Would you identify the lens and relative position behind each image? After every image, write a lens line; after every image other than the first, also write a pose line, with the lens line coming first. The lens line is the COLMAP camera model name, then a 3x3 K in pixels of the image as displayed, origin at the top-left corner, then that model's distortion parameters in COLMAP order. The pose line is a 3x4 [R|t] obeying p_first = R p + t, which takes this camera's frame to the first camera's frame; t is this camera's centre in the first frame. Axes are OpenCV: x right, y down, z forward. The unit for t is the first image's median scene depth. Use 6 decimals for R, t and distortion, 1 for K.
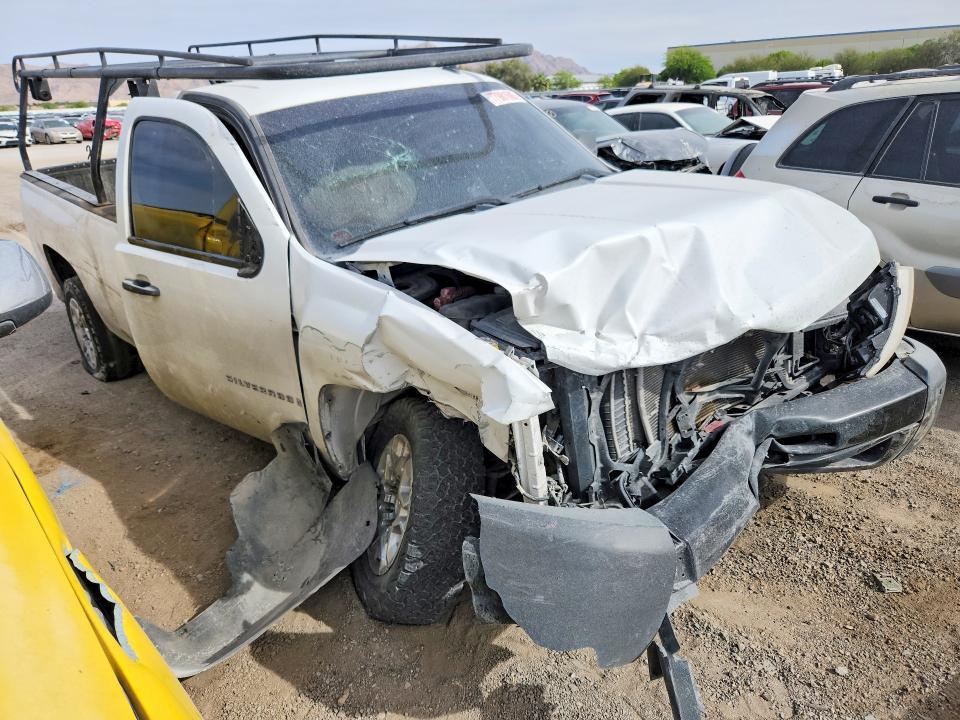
lens RADIAL K [[741.8, 0, 480.0], [0, 741.8, 360.0], [0, 0, 1]] dist [0.014345, 0.009364]
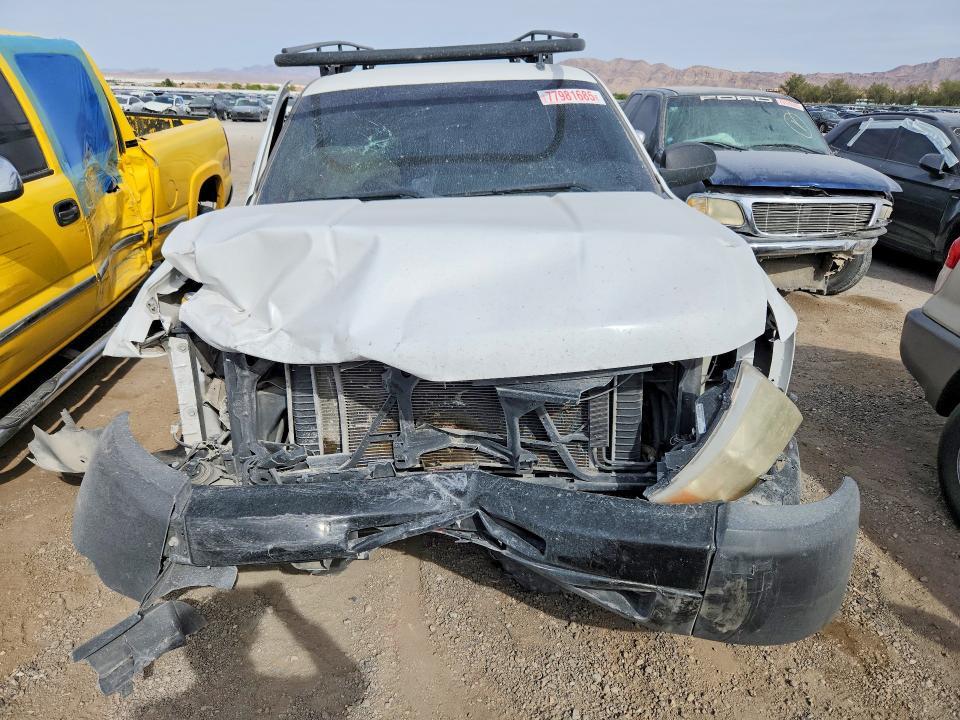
lens RADIAL K [[741.8, 0, 480.0], [0, 741.8, 360.0], [0, 0, 1]] dist [0.014345, 0.009364]
pose [[0.702576, 0.288142, -0.650662, 0.799504], [-0.284279, 0.951871, 0.114570, -0.138164], [0.652359, 0.104475, 0.750675, 0.317149]]
